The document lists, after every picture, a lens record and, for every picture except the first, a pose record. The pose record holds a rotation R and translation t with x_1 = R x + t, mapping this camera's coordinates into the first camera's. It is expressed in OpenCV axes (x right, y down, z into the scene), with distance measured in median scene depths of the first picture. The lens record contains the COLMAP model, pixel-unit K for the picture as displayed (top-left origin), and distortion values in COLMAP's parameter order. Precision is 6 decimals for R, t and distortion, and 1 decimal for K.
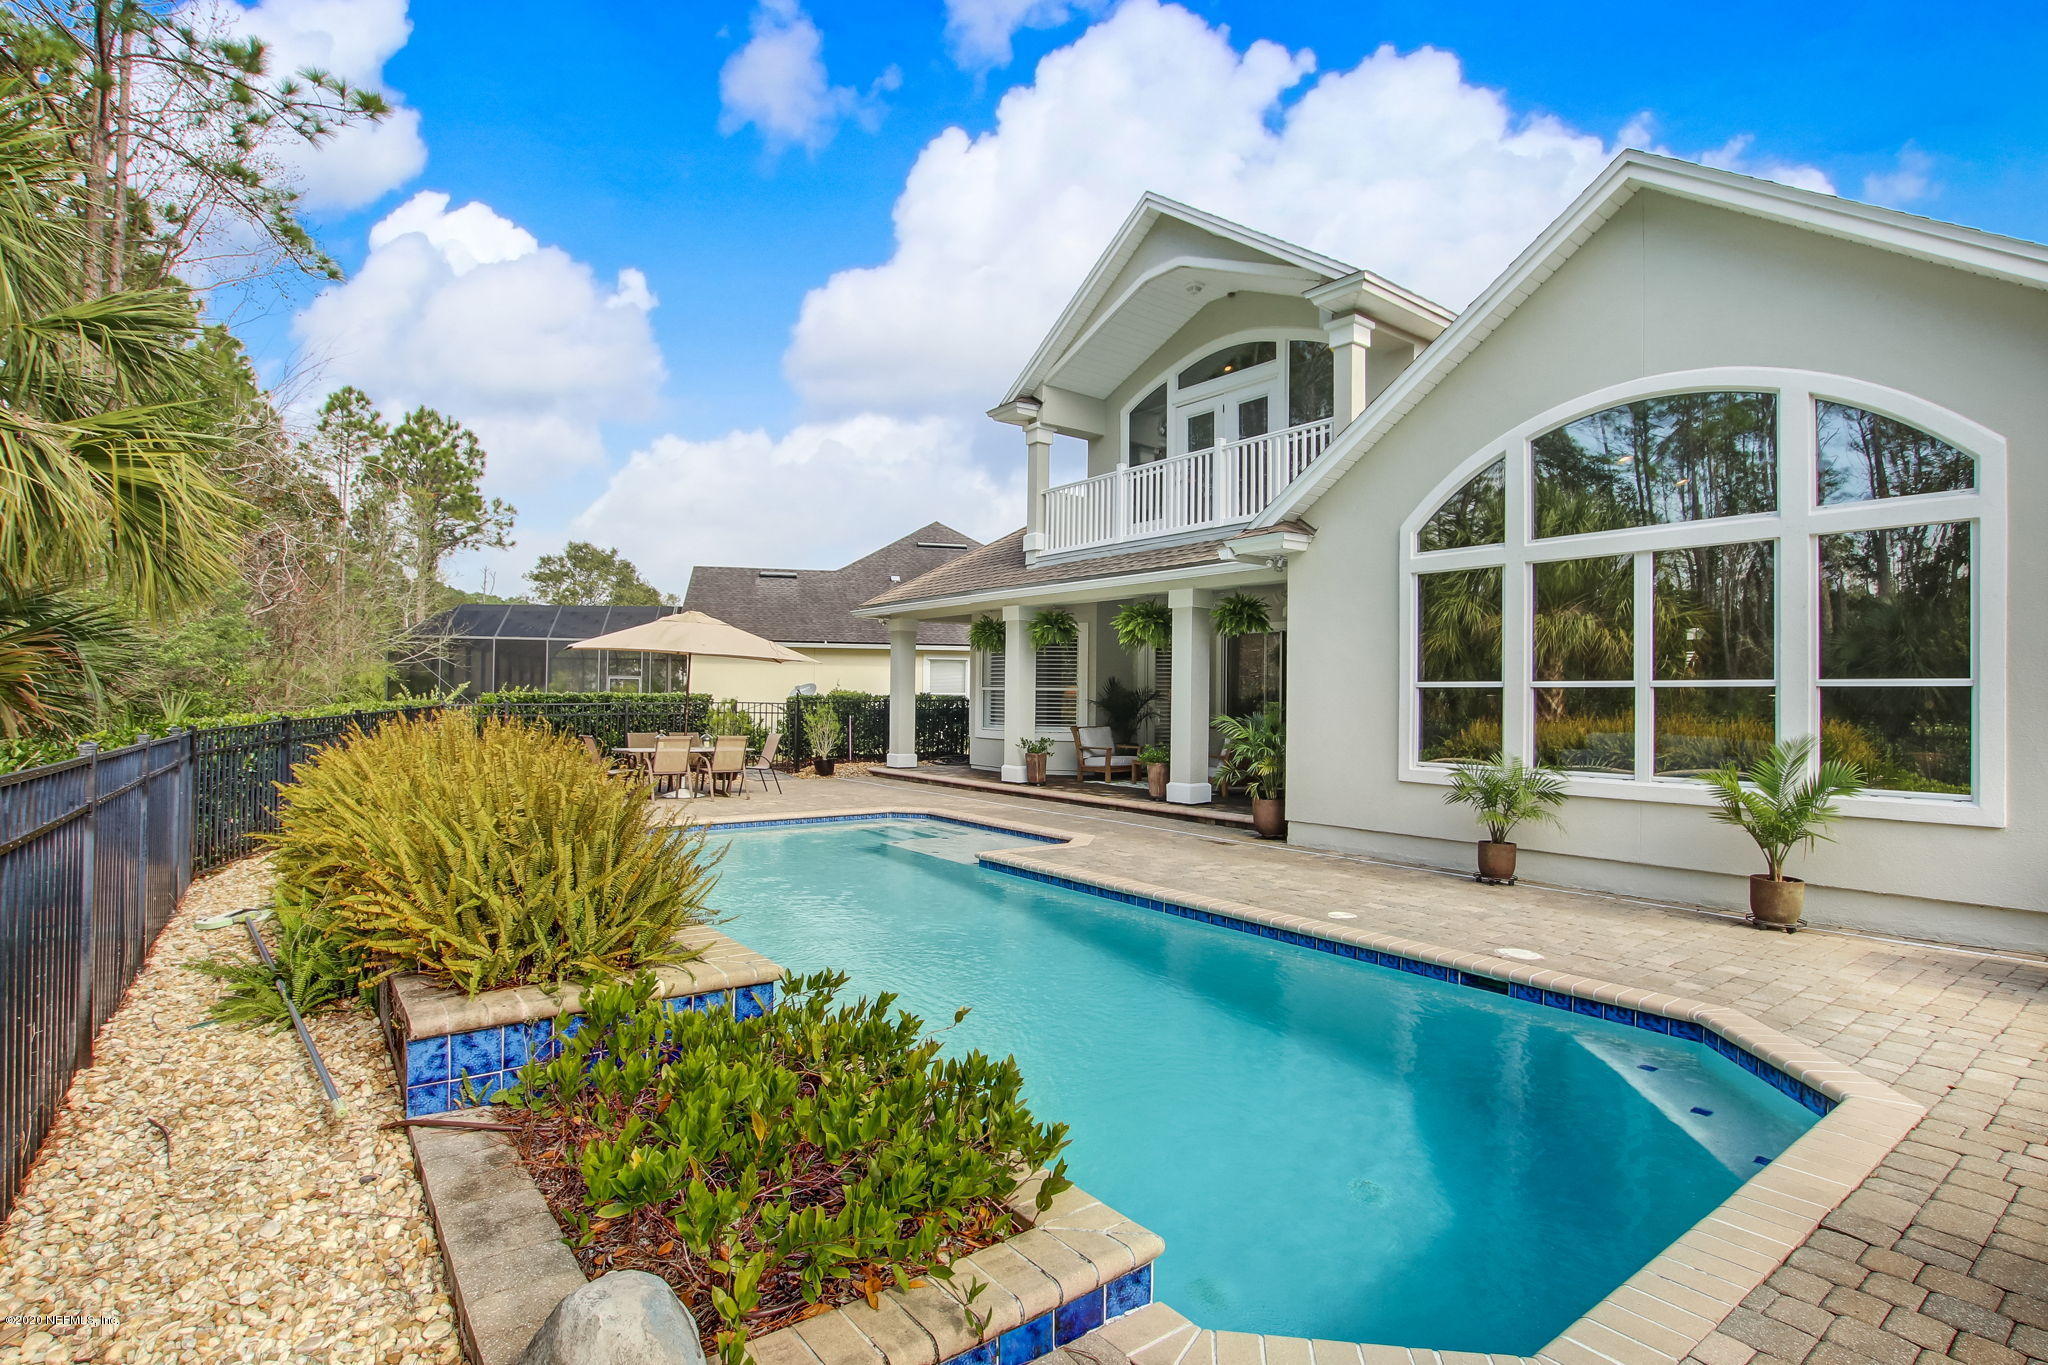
lens RADIAL K [[989.0, 0, 1024.0], [0, 989.0, 682.5], [0, 0, 1]] dist [0.013313, 0.000426]
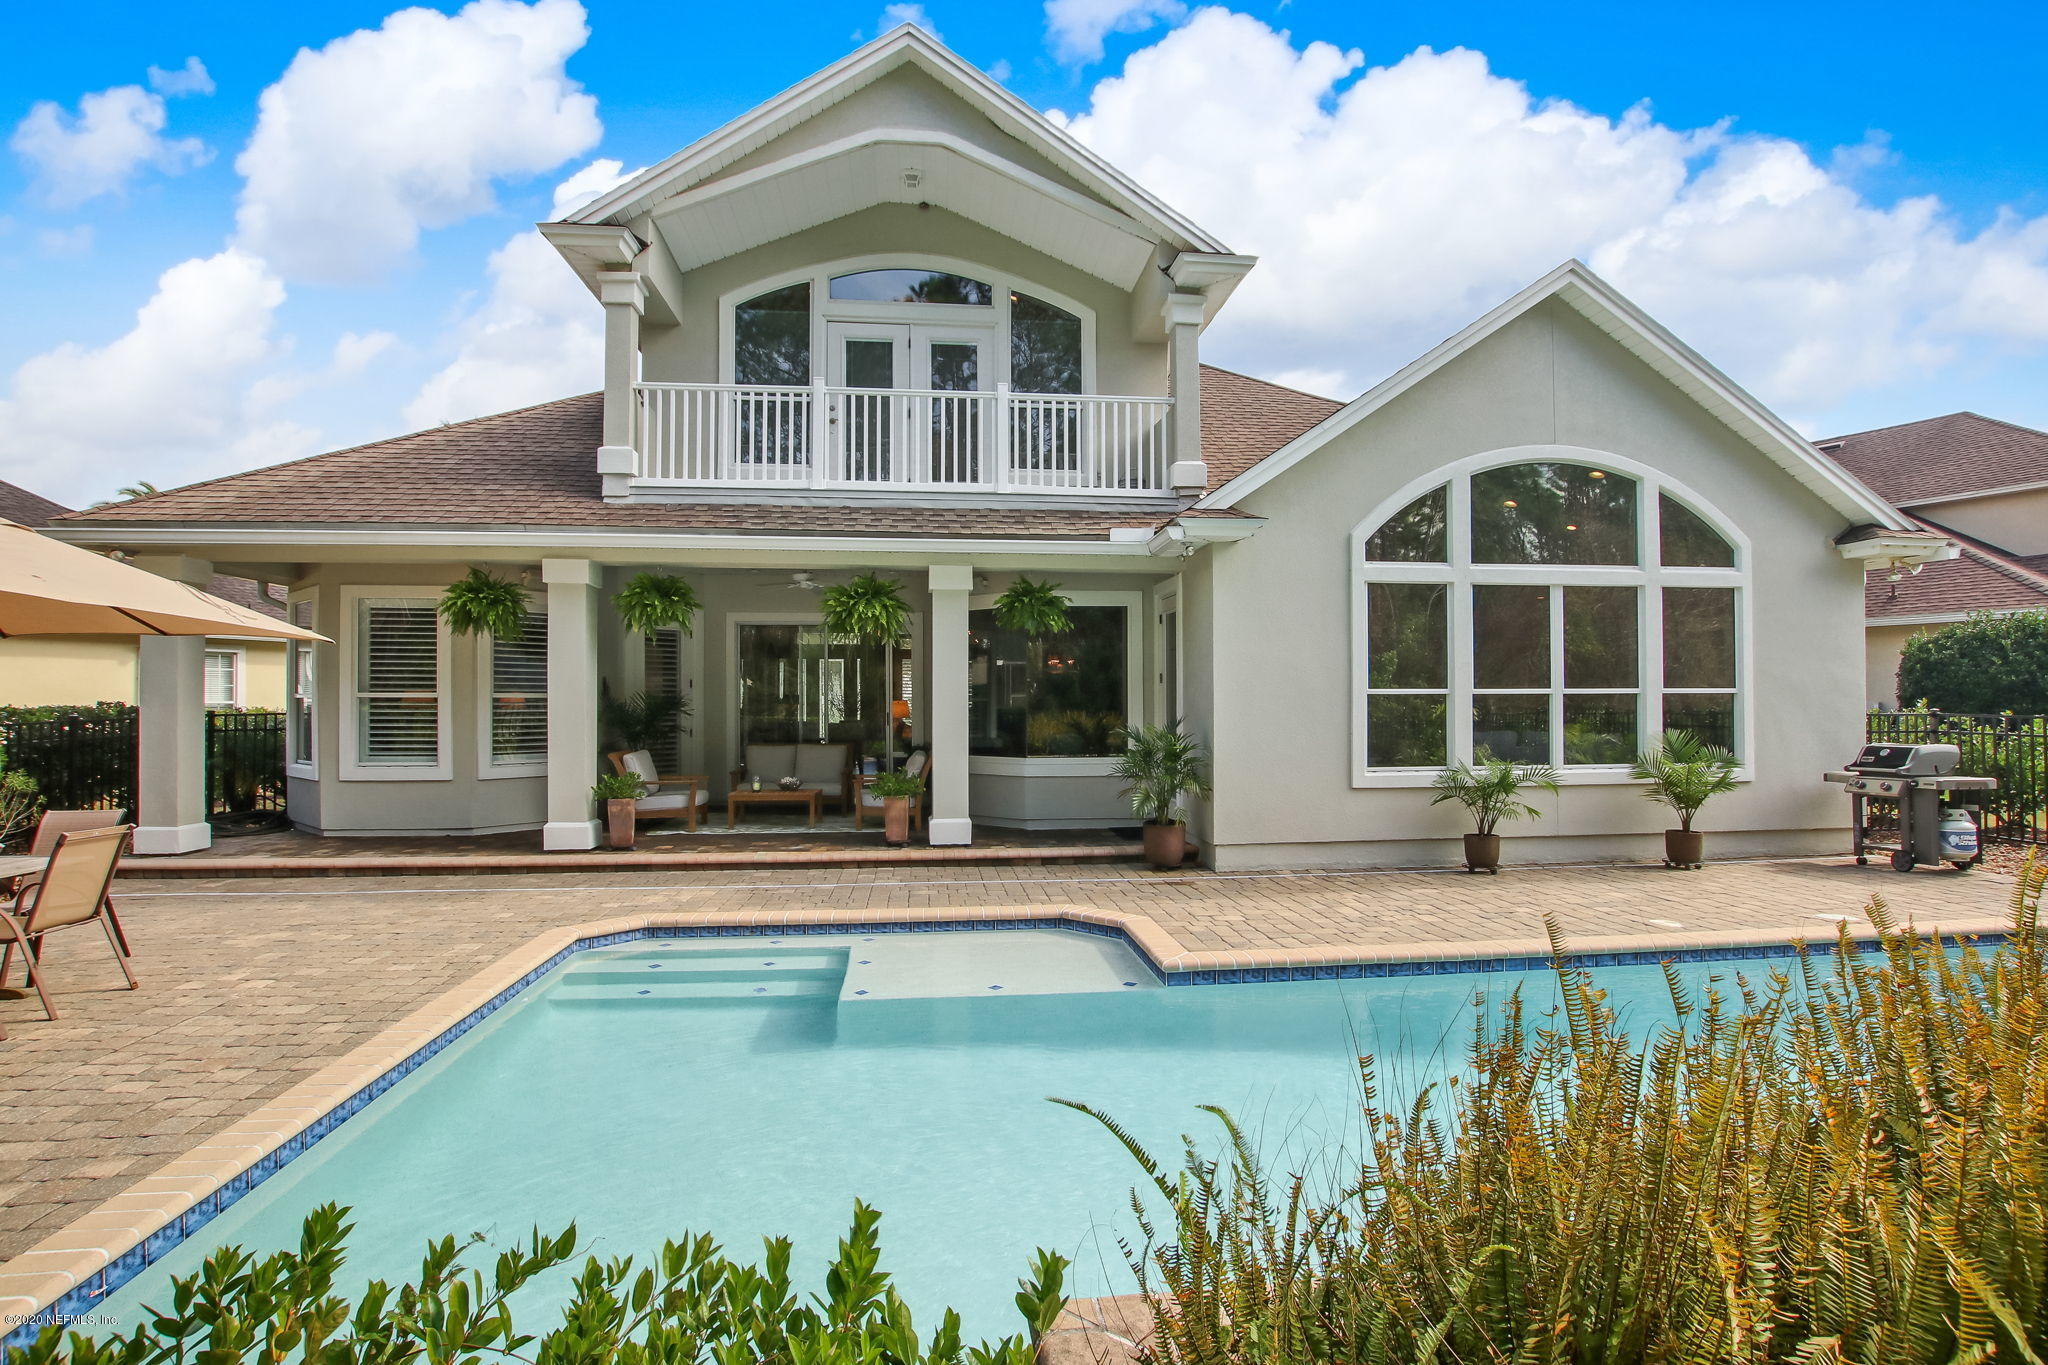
lens RADIAL K [[998.2, 0, 1024.0], [0, 998.2, 682.5], [0, 0, 1]] dist [-0.003587, -0.000440]
pose [[0.531768, 0.004395, 0.846879, -0.592036], [-0.005139, 0.999985, -0.001963, -0.002950], [-0.846875, -0.003309, 0.531782, 0.680438]]
